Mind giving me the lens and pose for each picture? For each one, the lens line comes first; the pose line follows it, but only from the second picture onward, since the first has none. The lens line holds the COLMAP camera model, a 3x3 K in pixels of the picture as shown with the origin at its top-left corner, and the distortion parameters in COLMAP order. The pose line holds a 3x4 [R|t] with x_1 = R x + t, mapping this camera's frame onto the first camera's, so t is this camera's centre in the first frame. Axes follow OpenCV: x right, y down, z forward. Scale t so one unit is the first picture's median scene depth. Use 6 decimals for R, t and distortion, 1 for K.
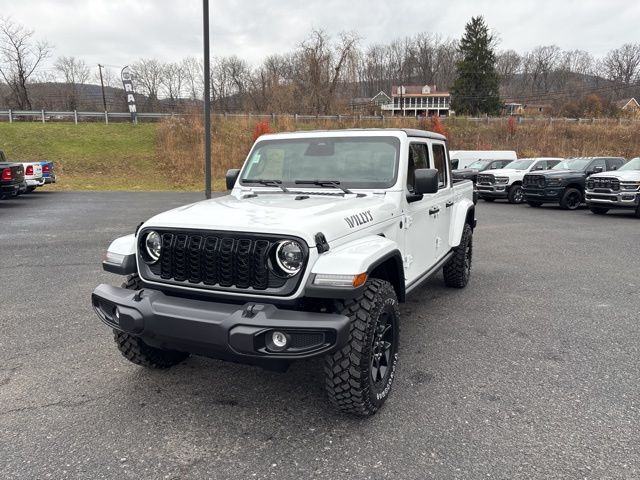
lens RADIAL K [[507.3, 0, 320.0], [0, 507.3, 240.0], [0, 0, 1]] dist [0.010372, -0.008584]
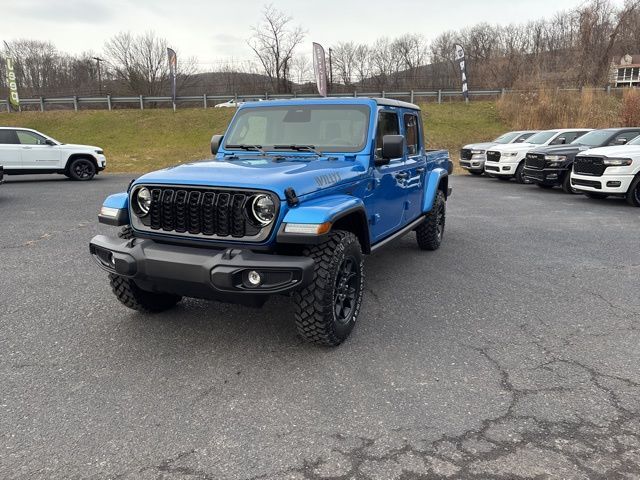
lens RADIAL K [[507.3, 0, 320.0], [0, 507.3, 240.0], [0, 0, 1]] dist [0.010372, -0.008584]
pose [[0.999877, 0.004428, 0.015078, 0.044197], [-0.005113, 0.998942, 0.045700, 0.045586], [-0.014859, -0.045772, 0.998841, -0.129846]]
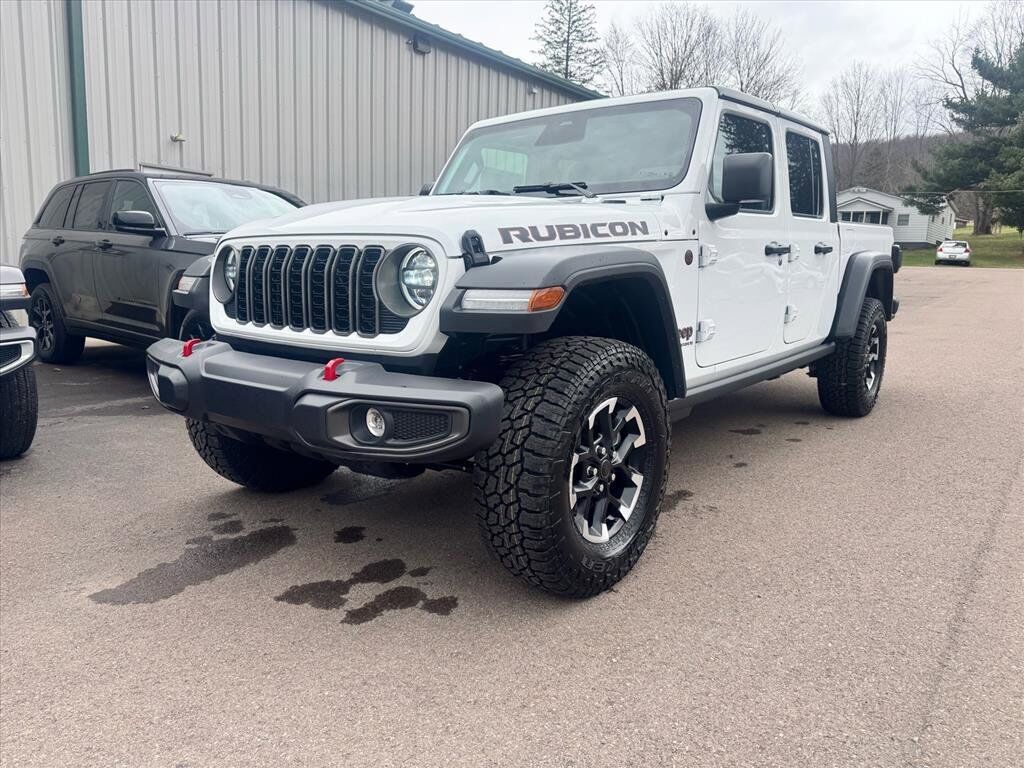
lens RADIAL K [[759.5, 0, 512.0], [0, 759.5, 384.0], [0, 0, 1]] dist [0.000311, -0.001692]
pose [[0.973753, 0.045298, -0.223055, 0.193710], [-0.040584, 0.998846, 0.025673, 0.106840], [0.223961, -0.015946, 0.974468, 0.213776]]
